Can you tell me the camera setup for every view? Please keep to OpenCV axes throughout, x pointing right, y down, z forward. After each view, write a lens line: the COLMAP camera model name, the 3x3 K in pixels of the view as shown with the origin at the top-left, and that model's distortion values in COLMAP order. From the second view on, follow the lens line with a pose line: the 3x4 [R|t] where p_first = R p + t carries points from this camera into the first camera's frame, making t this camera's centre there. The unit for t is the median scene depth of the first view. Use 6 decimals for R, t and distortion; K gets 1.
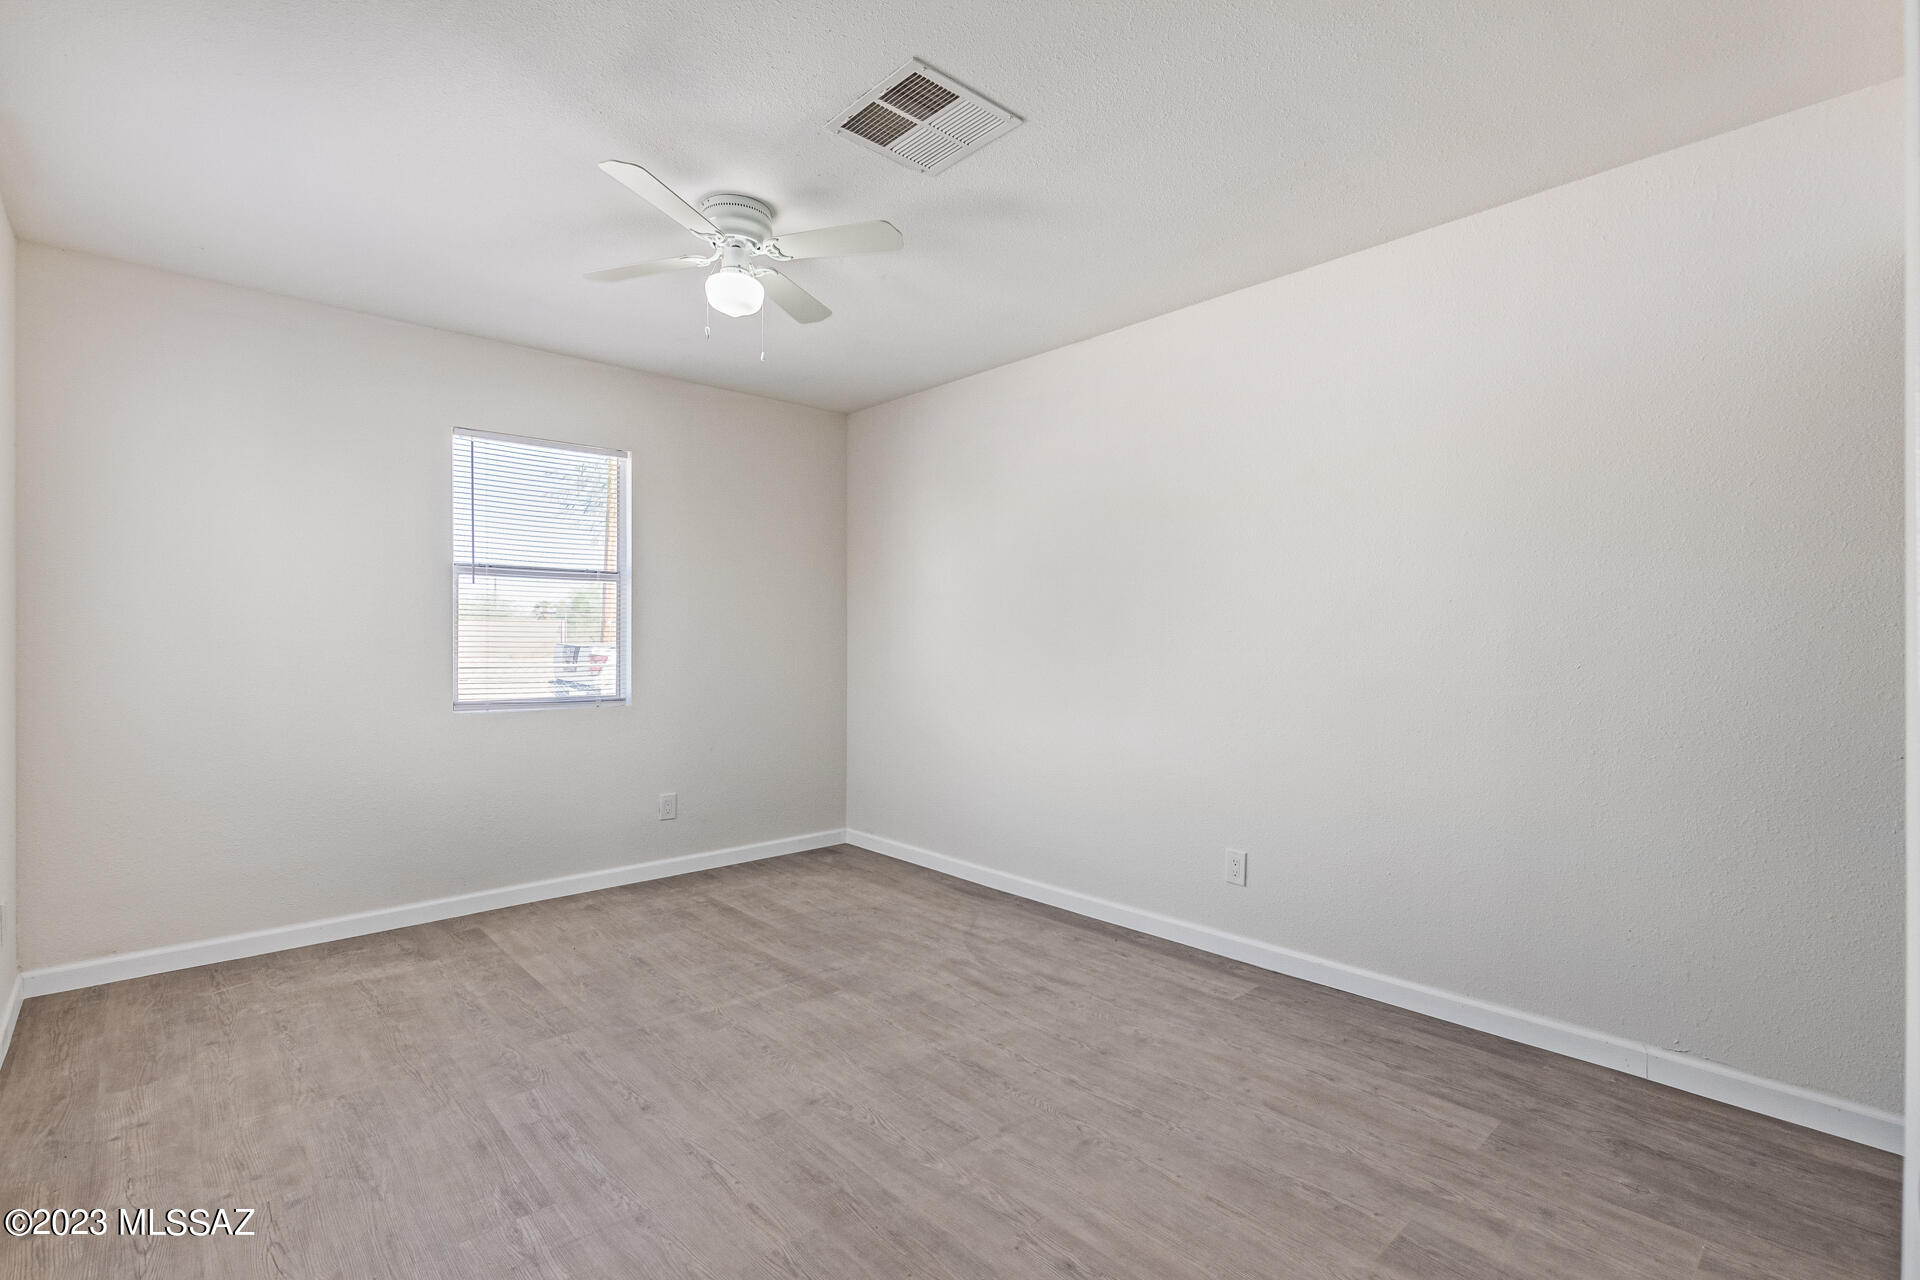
lens RADIAL K [[883.6, 0, 958.3], [0, 883.6, 638.8], [0, 0, 1]] dist [-0.001722, 0.000013]
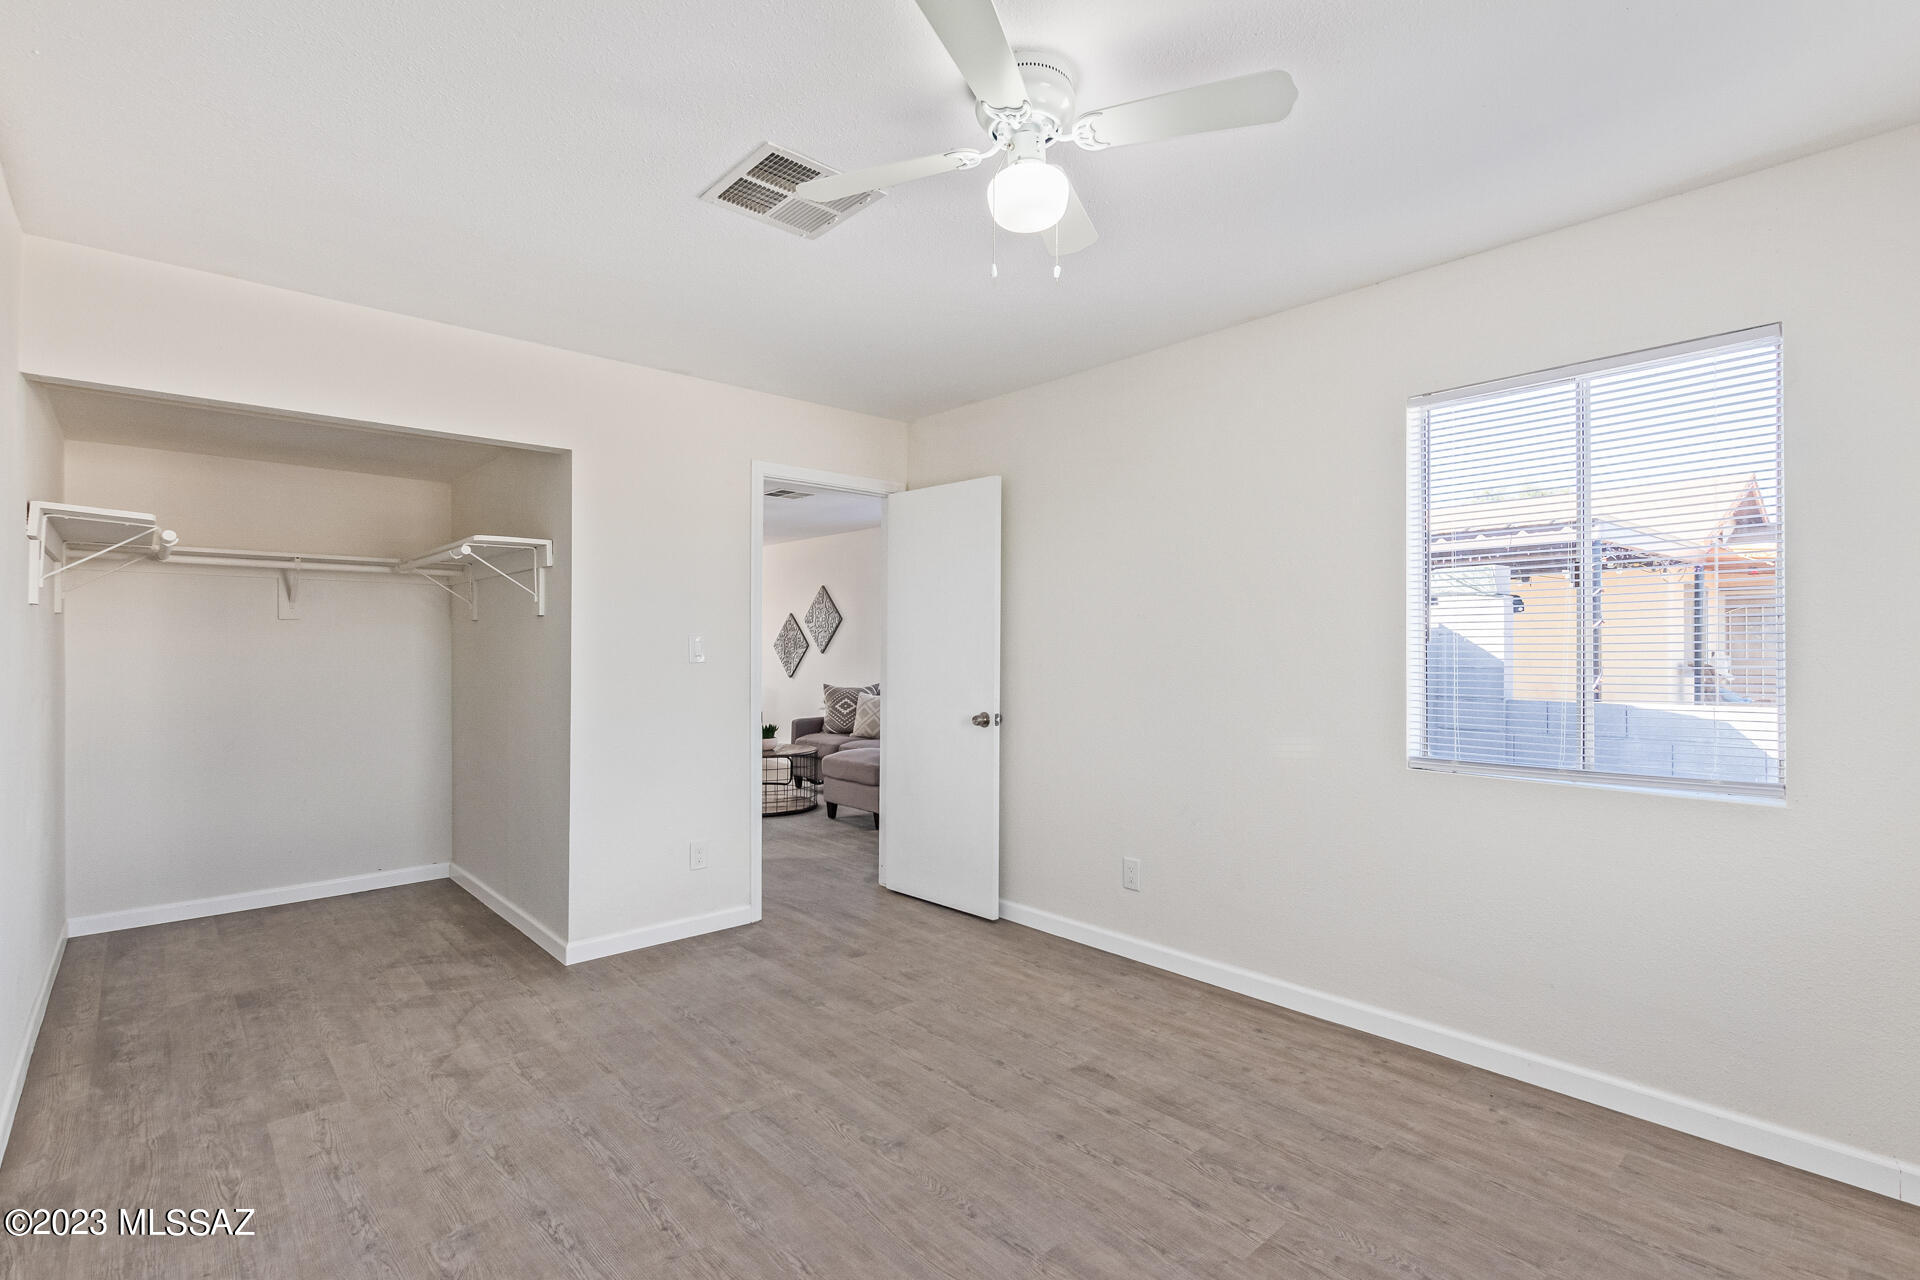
lens RADIAL K [[883.6, 0, 961.7], [0, 883.6, 644.8], [0, 0, 1]] dist [-0.001722, 0.000013]
pose [[-0.999999, 0.000116, 0.001604, -0.248334], [0.000108, 0.999986, -0.005381, -0.040509], [-0.001605, -0.005381, -0.999984, 2.102171]]
